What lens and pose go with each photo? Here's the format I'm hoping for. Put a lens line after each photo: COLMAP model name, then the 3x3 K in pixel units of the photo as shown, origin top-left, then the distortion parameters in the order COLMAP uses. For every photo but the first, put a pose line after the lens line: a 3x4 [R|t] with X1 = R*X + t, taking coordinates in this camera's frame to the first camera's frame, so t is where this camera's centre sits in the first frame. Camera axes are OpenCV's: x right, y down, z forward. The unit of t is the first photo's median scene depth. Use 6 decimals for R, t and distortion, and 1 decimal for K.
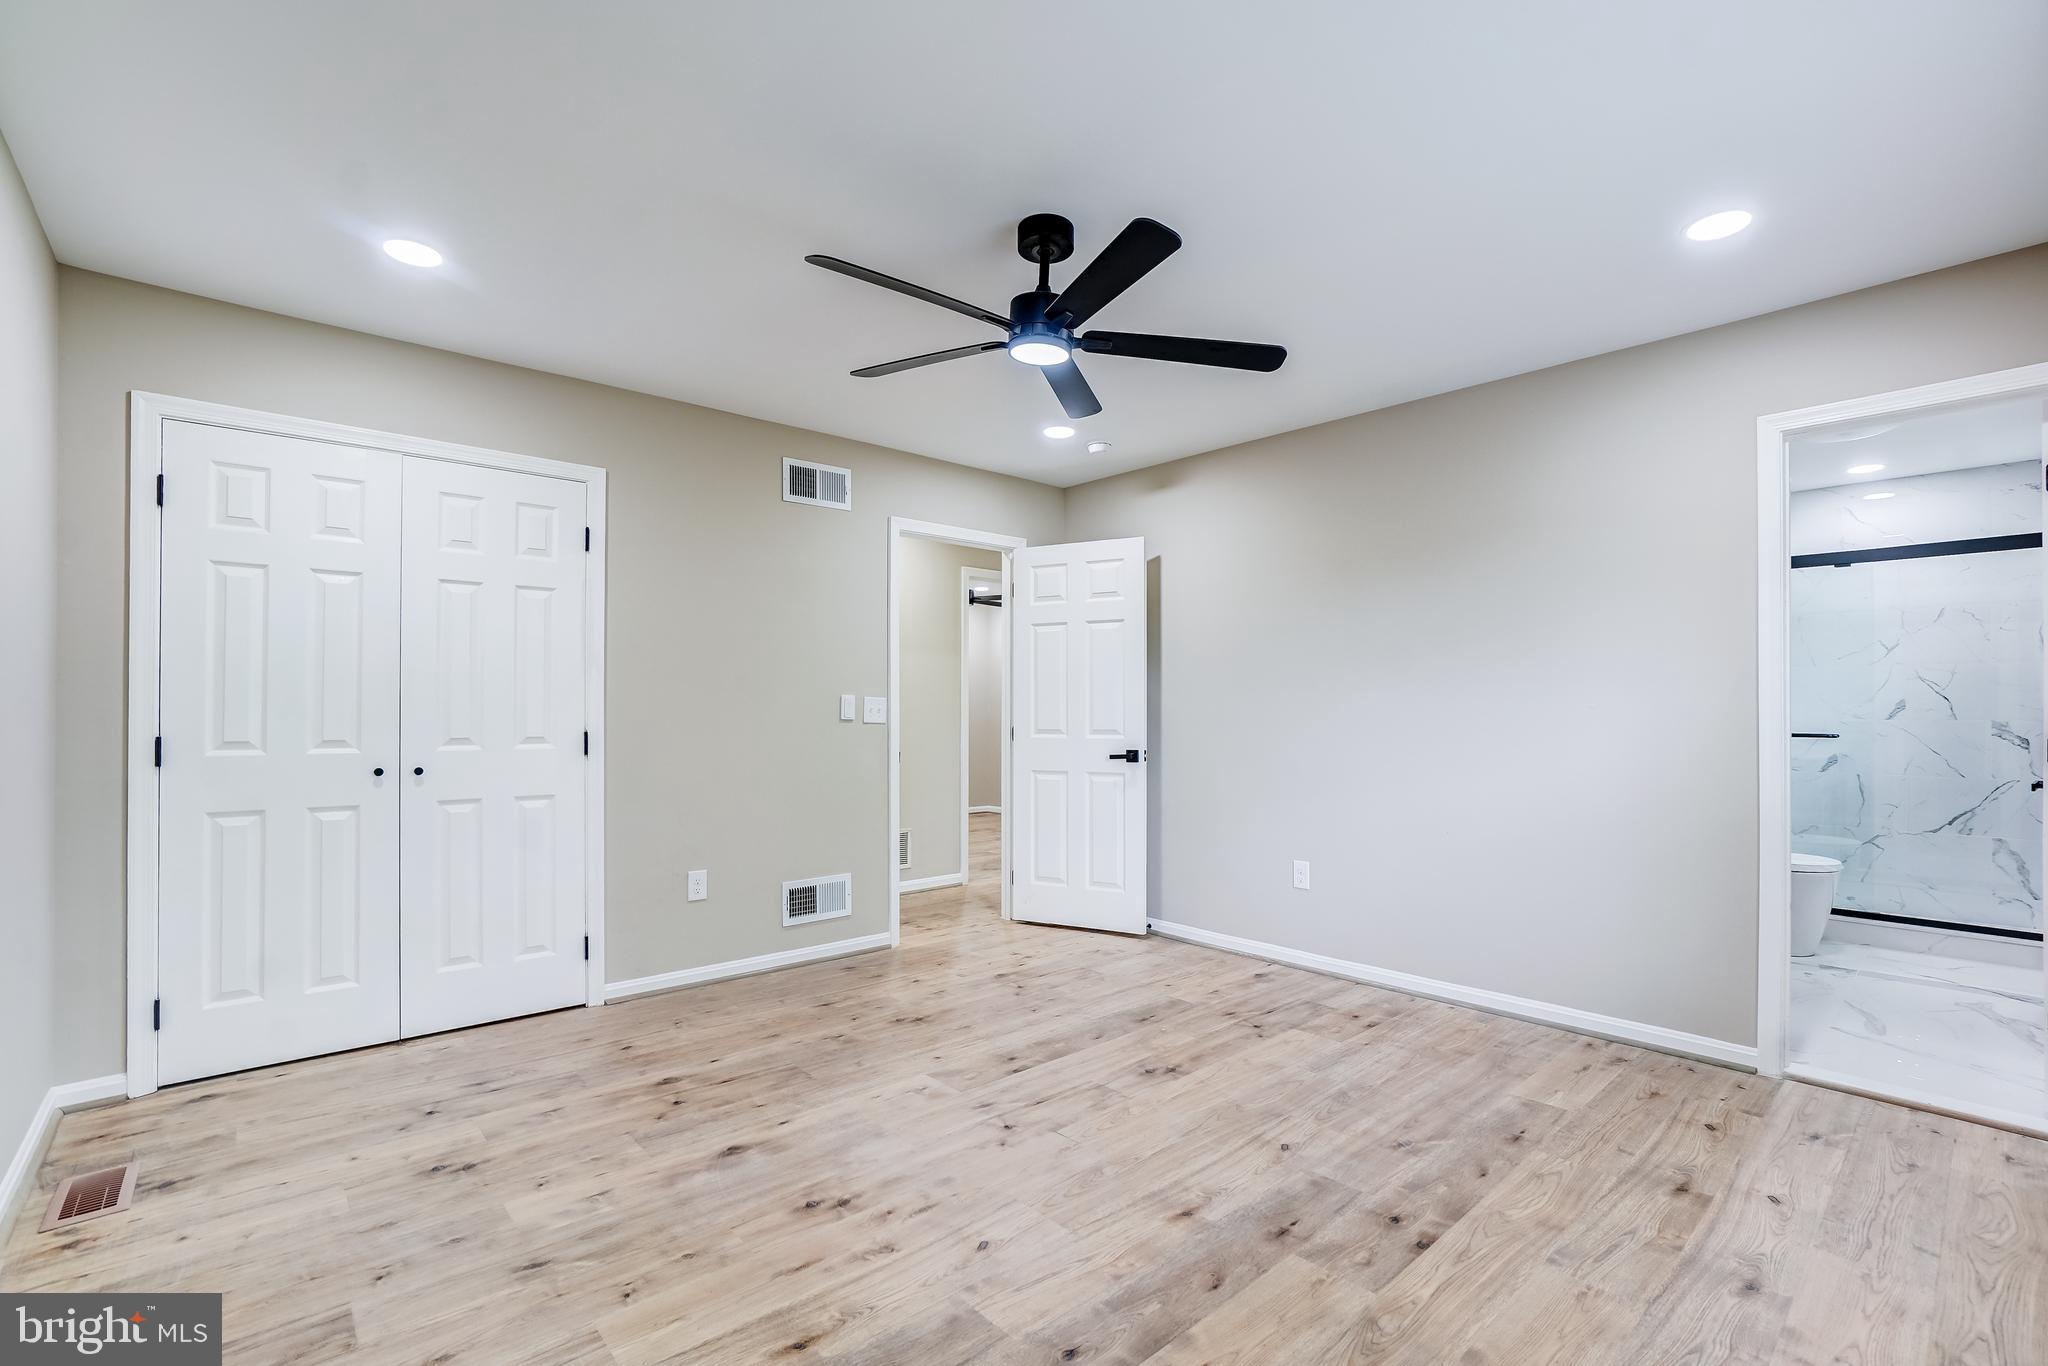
lens RADIAL K [[924.1, 0, 1006.9], [0, 924.1, 711.5], [0, 0, 1]] dist [-0.056348, 0.013855]
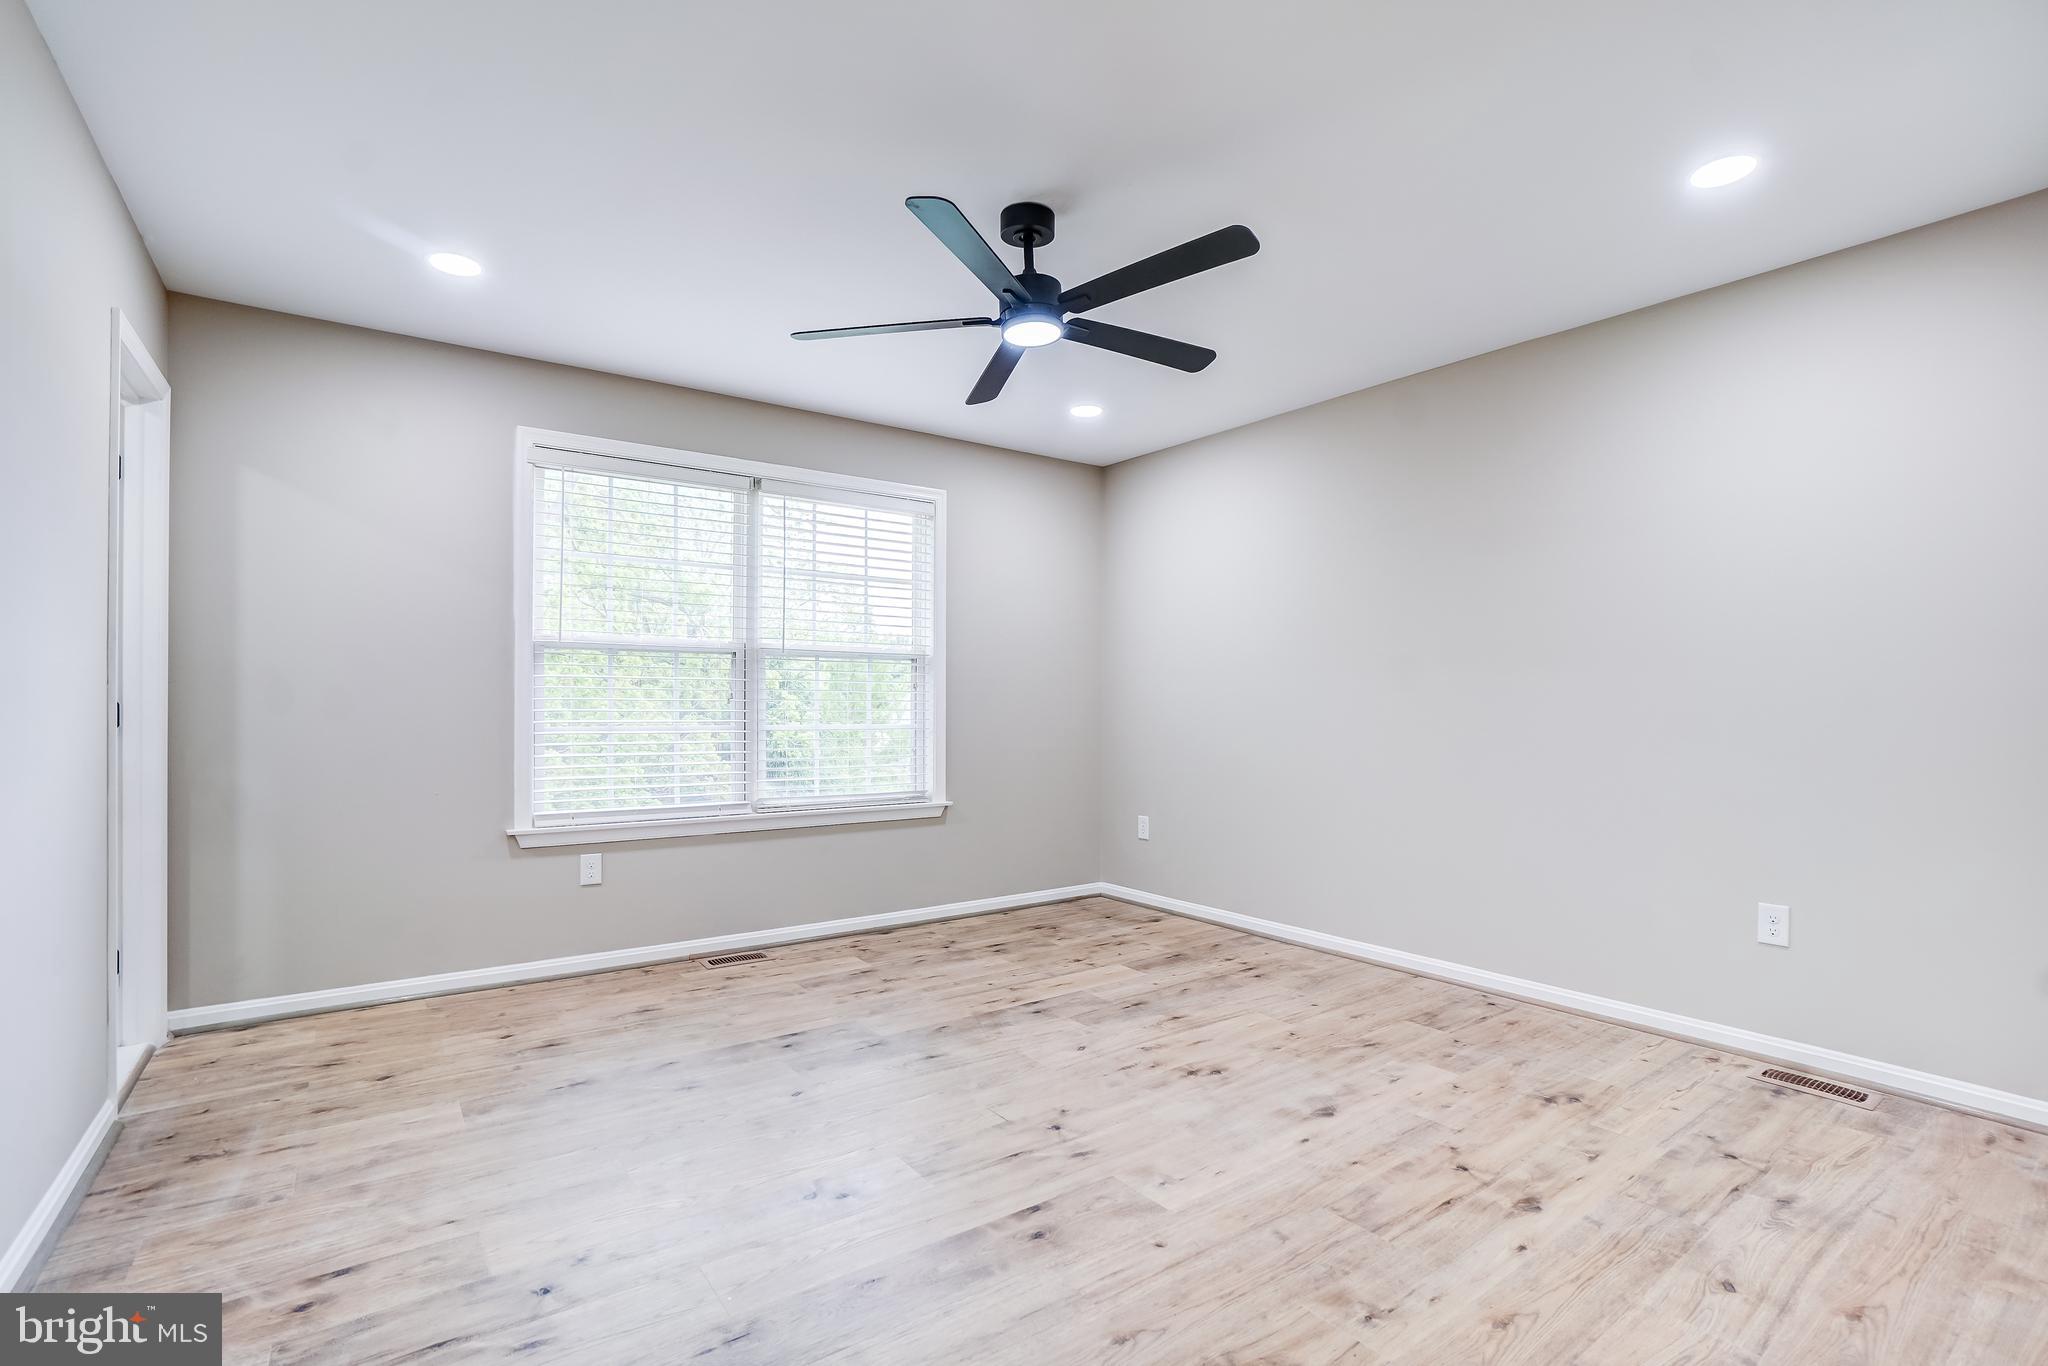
lens RADIAL K [[917.0, 0, 1036.6], [0, 917.0, 694.7], [0, 0, 1]] dist [-0.062183, 0.019574]
pose [[-0.997617, -0.006347, 0.068696, -0.038541], [-0.006955, 0.999939, -0.008608, 0.020717], [-0.068637, -0.009065, -0.997601, 1.877482]]
